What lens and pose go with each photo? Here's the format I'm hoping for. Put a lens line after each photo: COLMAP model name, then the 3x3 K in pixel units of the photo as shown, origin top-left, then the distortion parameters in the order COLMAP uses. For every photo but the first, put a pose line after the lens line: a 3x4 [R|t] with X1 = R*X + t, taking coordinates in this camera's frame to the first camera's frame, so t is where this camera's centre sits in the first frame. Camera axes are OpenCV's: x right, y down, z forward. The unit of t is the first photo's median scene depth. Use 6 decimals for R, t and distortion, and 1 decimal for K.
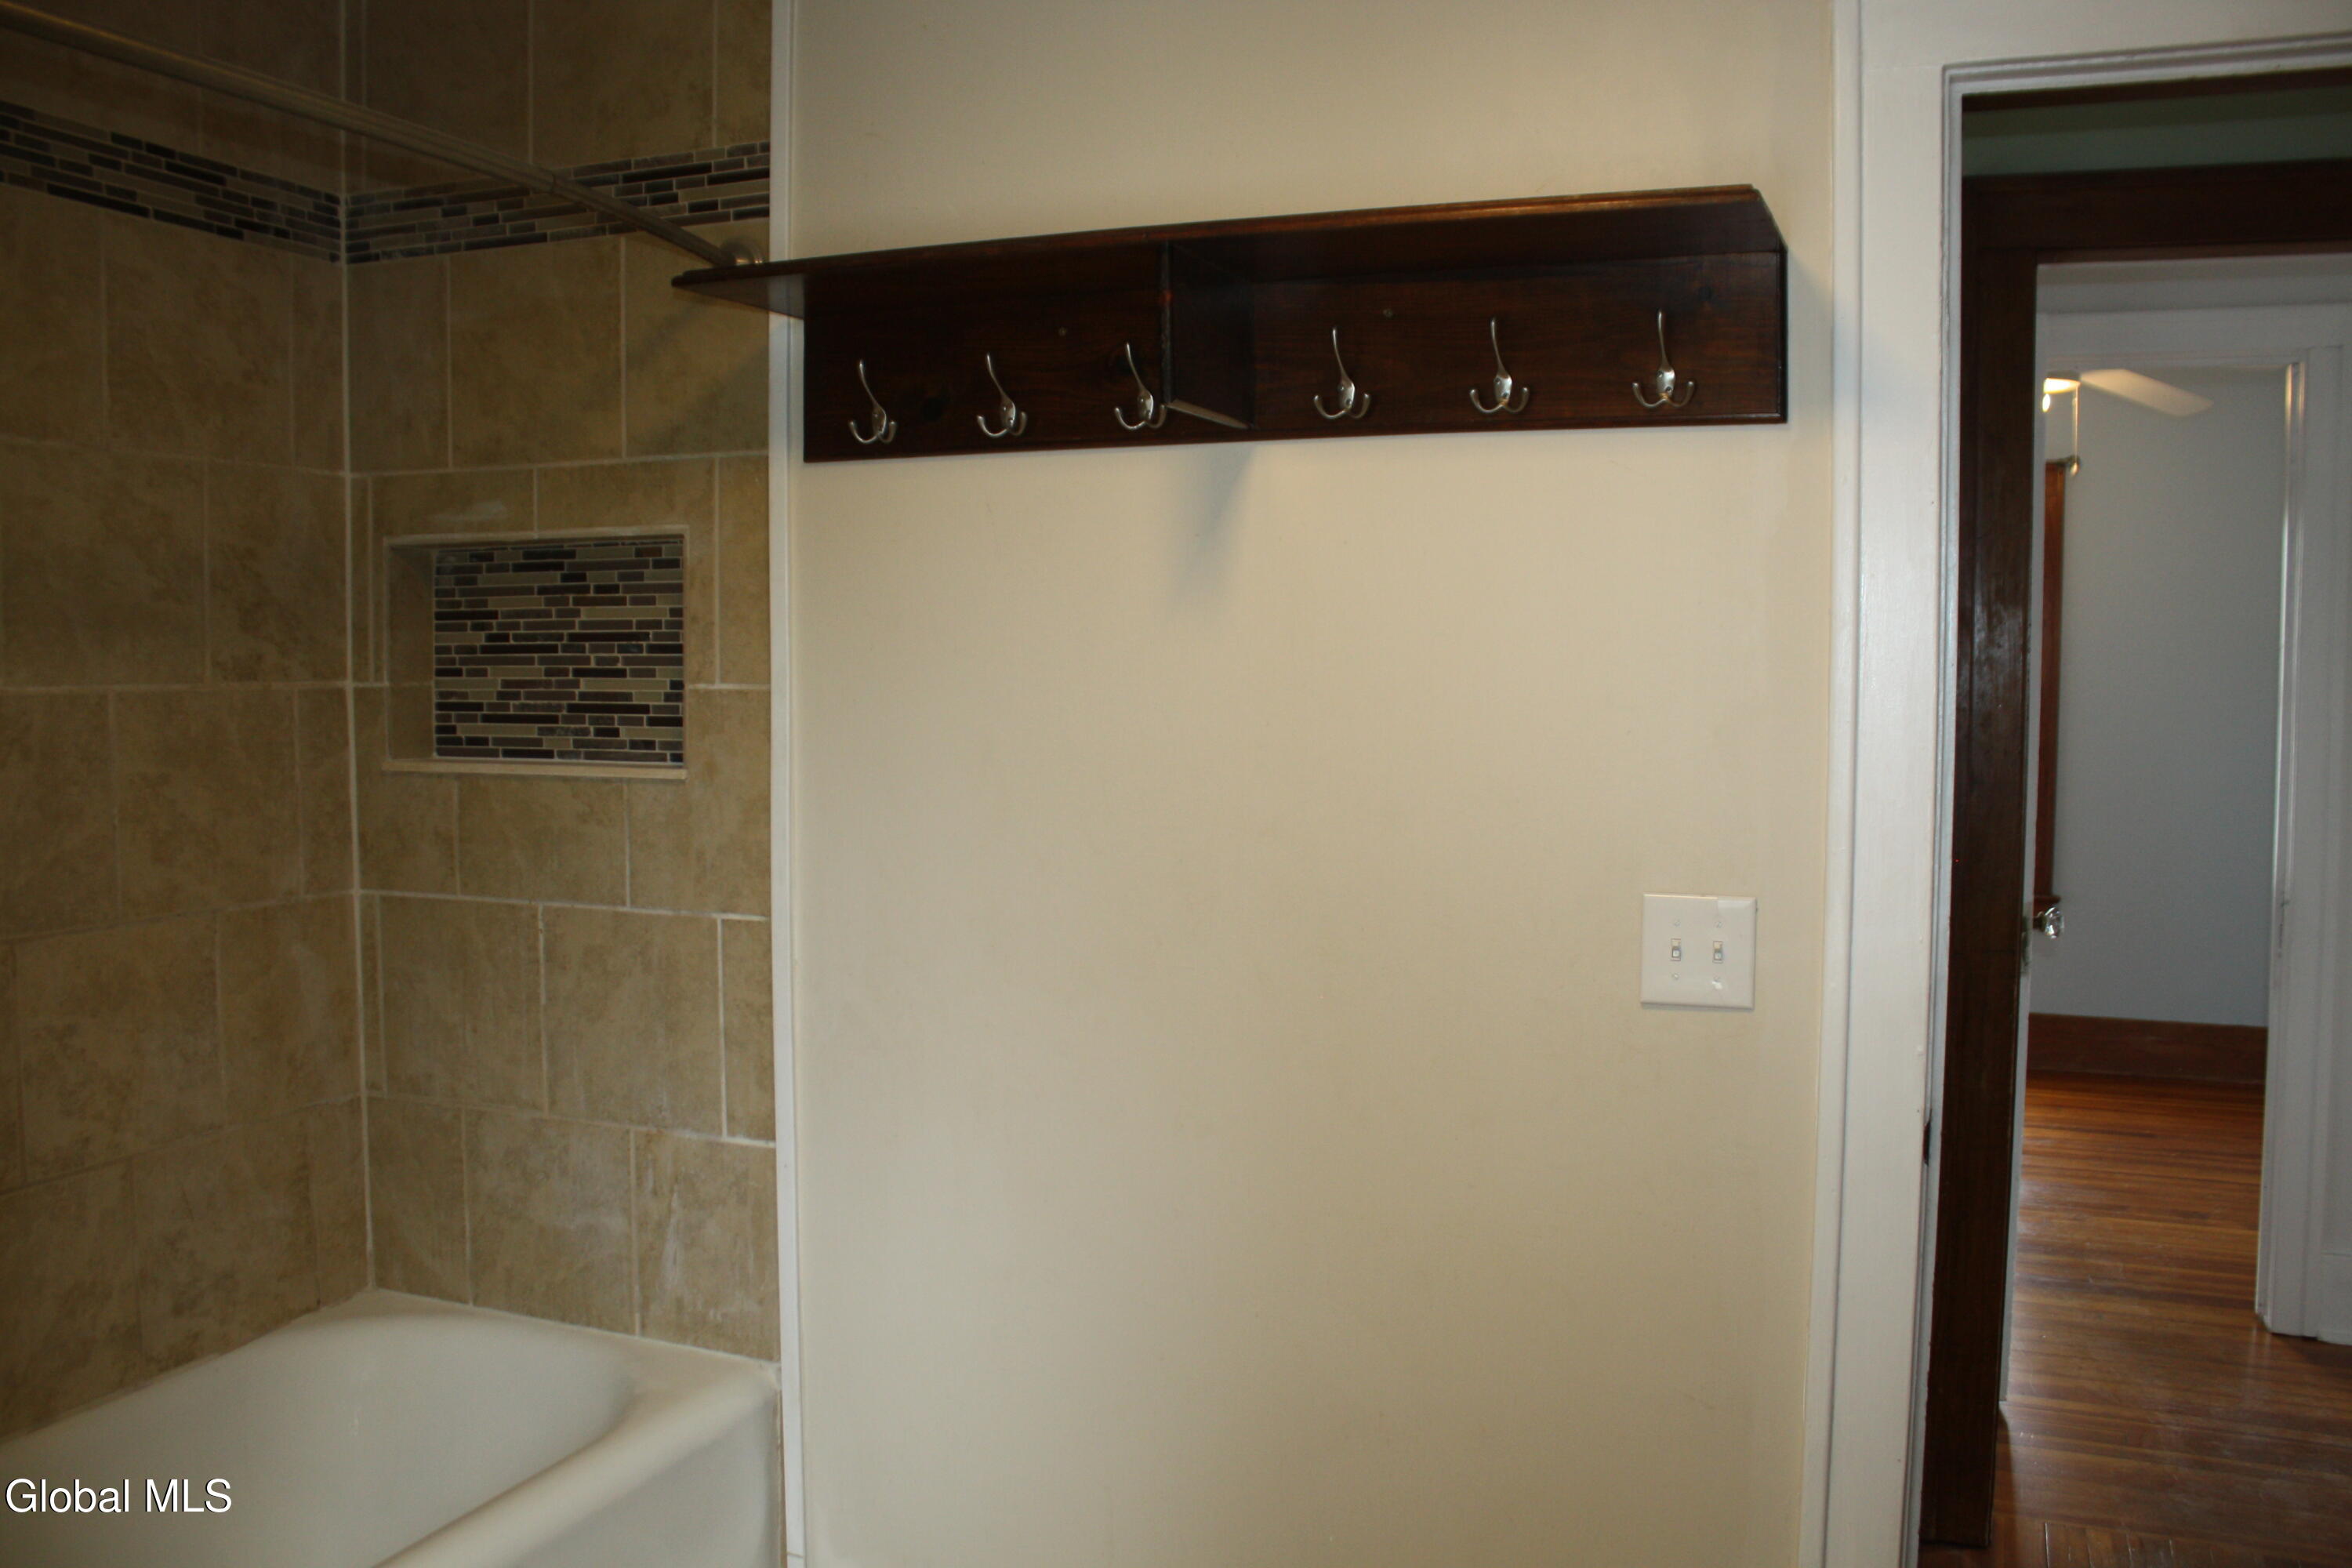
lens RADIAL K [[1962.2, 0, 1214.5], [0, 1962.2, 785.5], [0, 0, 1]] dist [-0.160940, 0.147162]
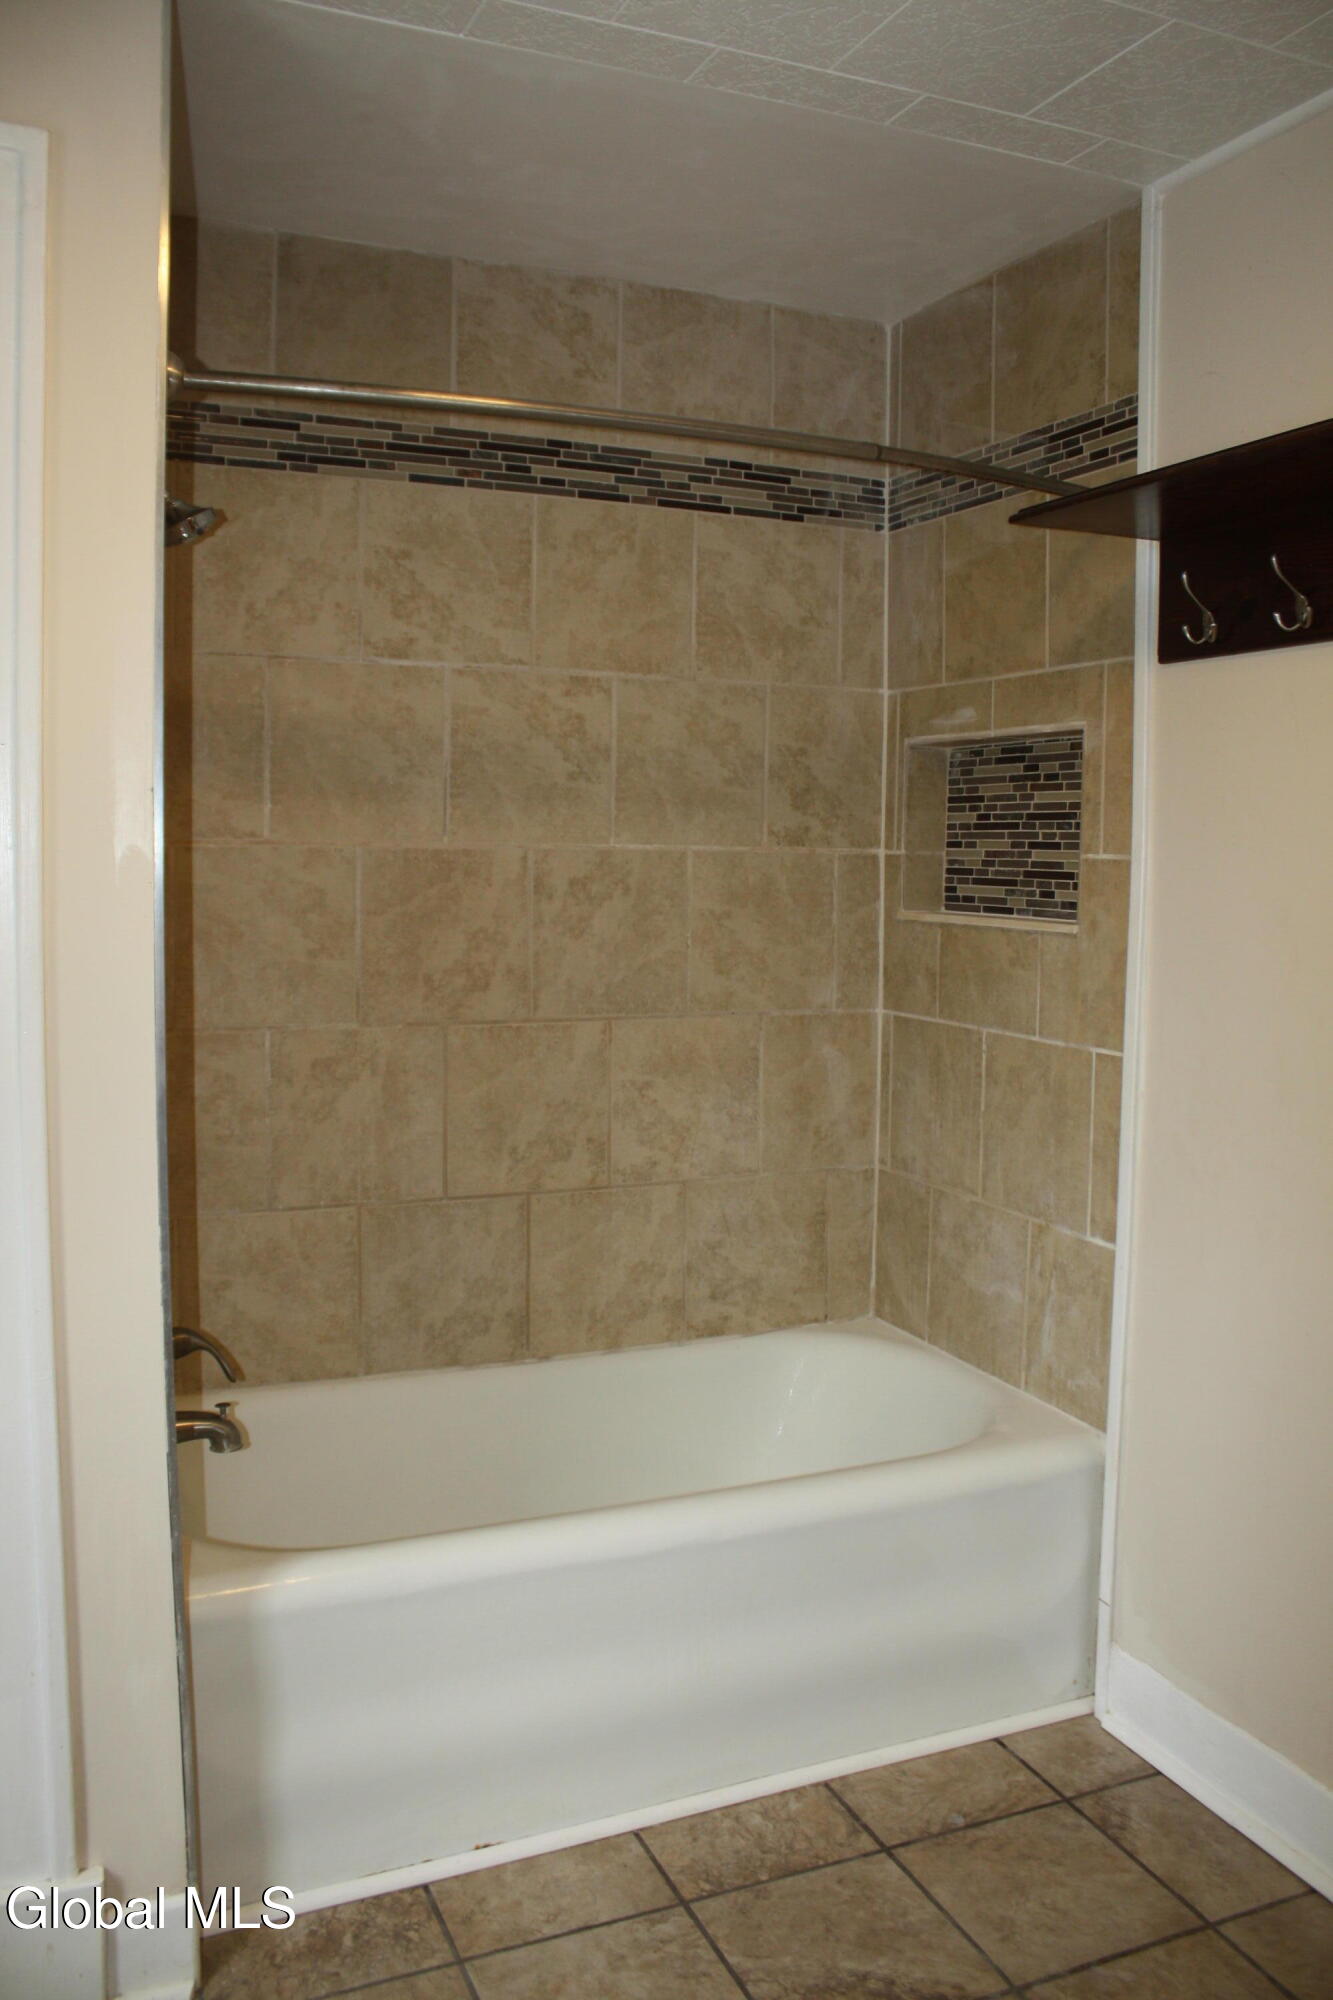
lens RADIAL K [[1668.5, 0, 662.2], [0, 1668.5, 959.2], [0, 0, 1]] dist [-0.160940, 0.147162]
pose [[0.708491, 0.055918, -0.703501, 0.257530], [-0.061526, 0.997954, 0.017360, 0.010334], [0.703033, 0.030985, 0.710482, 0.092304]]
